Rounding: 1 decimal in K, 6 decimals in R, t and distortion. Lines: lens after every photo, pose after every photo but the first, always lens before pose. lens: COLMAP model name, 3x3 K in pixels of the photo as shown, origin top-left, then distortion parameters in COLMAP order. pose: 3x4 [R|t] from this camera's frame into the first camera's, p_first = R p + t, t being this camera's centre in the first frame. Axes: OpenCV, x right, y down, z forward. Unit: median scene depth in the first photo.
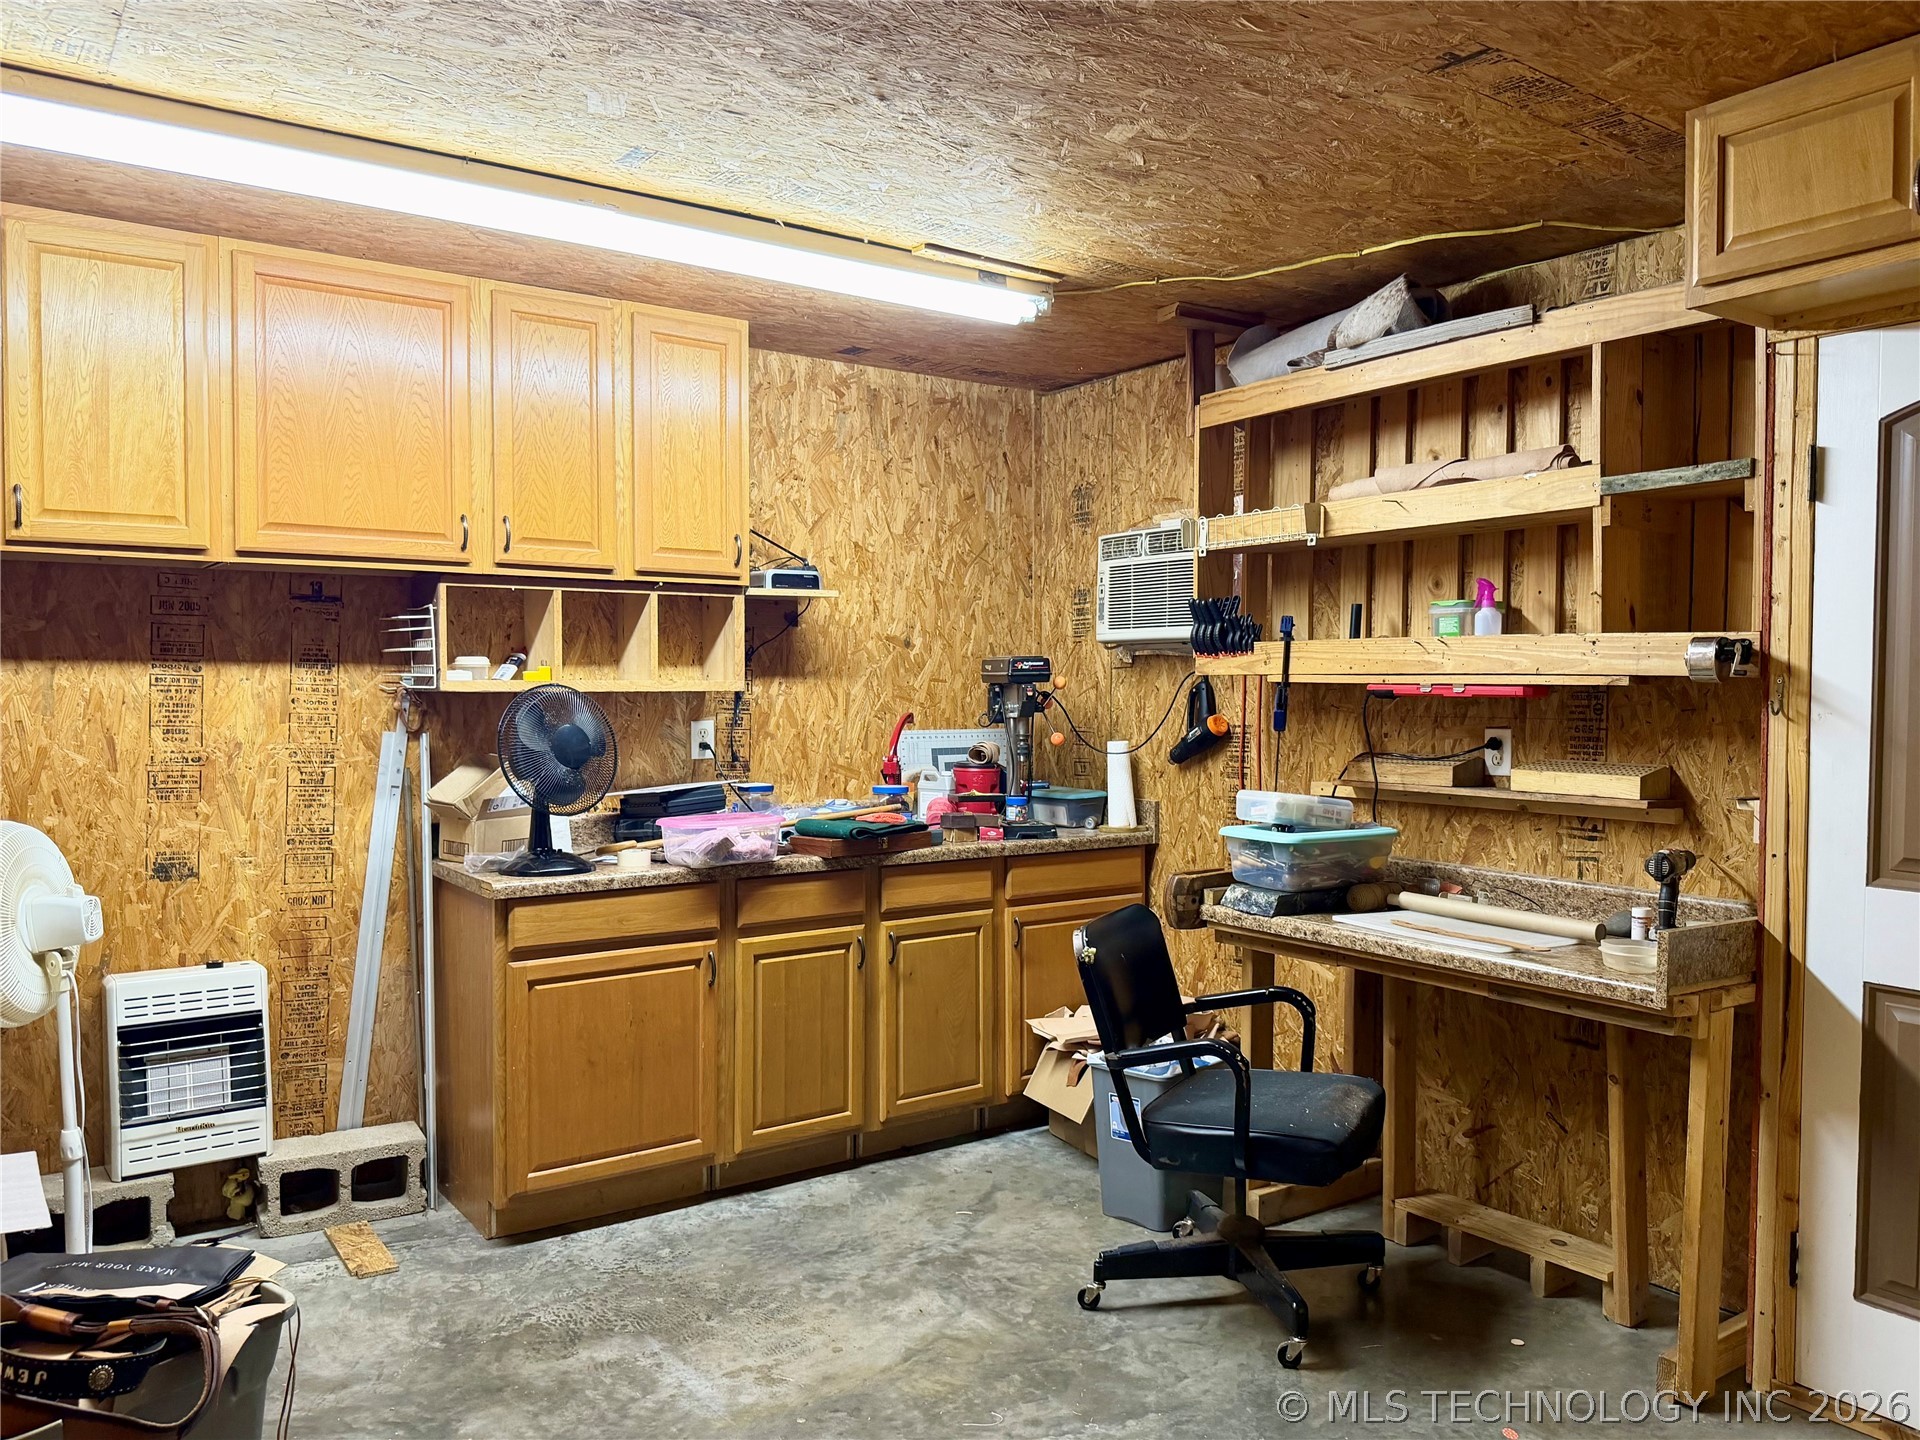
lens RADIAL K [[1399.7, 0, 969.8], [0, 1399.7, 720.6], [0, 0, 1]] dist [0.054605, -0.076833]
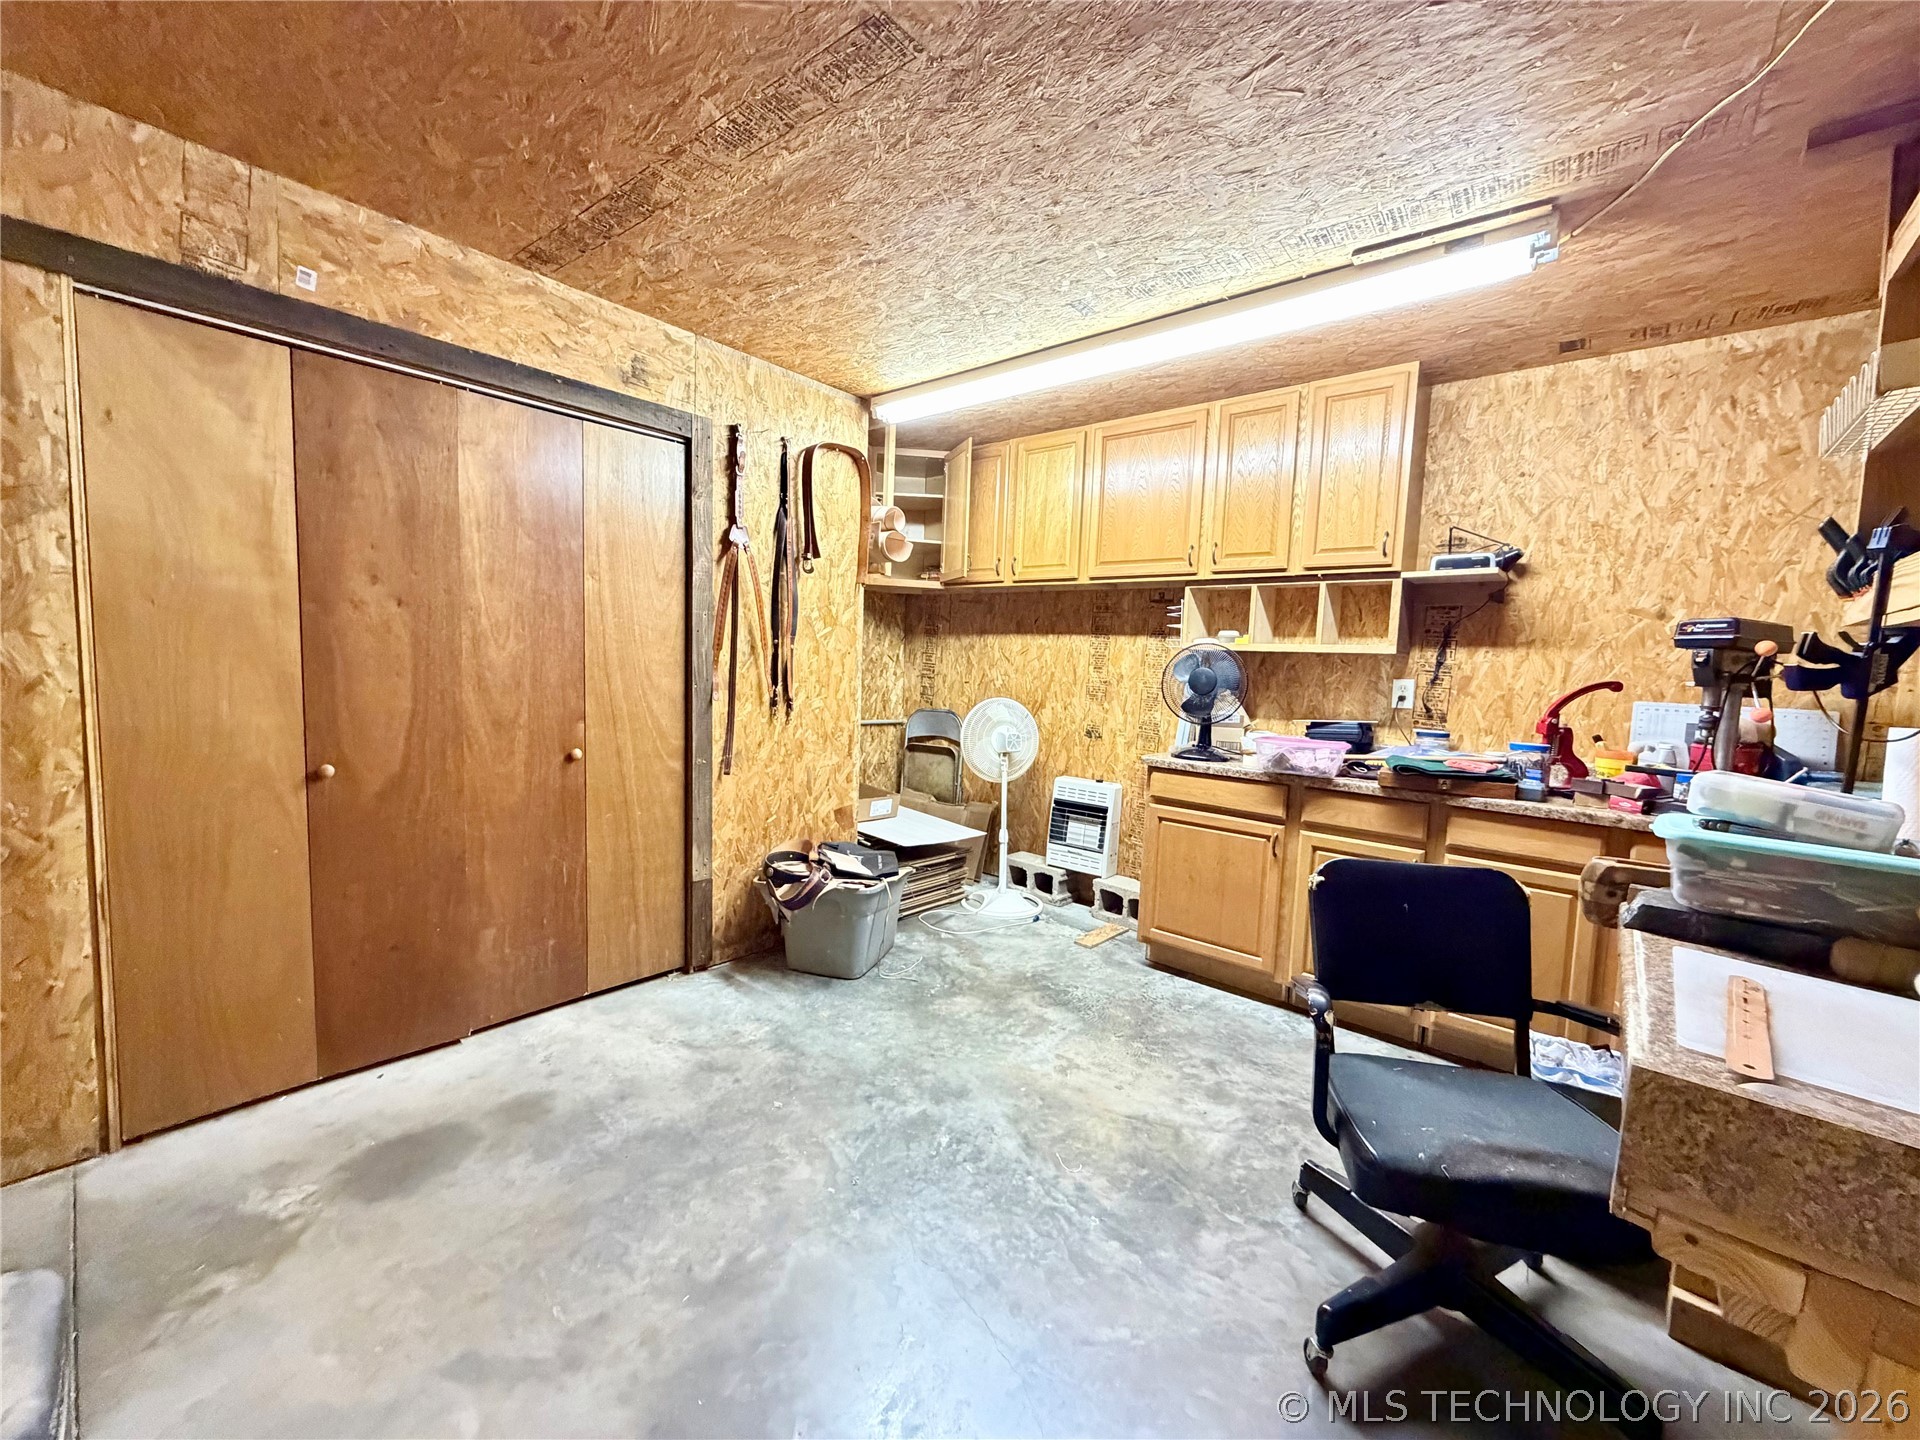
lens RADIAL K [[770.2, 0, 973.3], [0, 770.2, 720.9], [0, 0, 1]] dist [-0.000884, 0.000427]
pose [[0.262140, 0.081706, -0.961565, 0.474480], [-0.065451, 0.995620, 0.066757, 0.020530], [0.962808, 0.045436, 0.266339, 0.494715]]
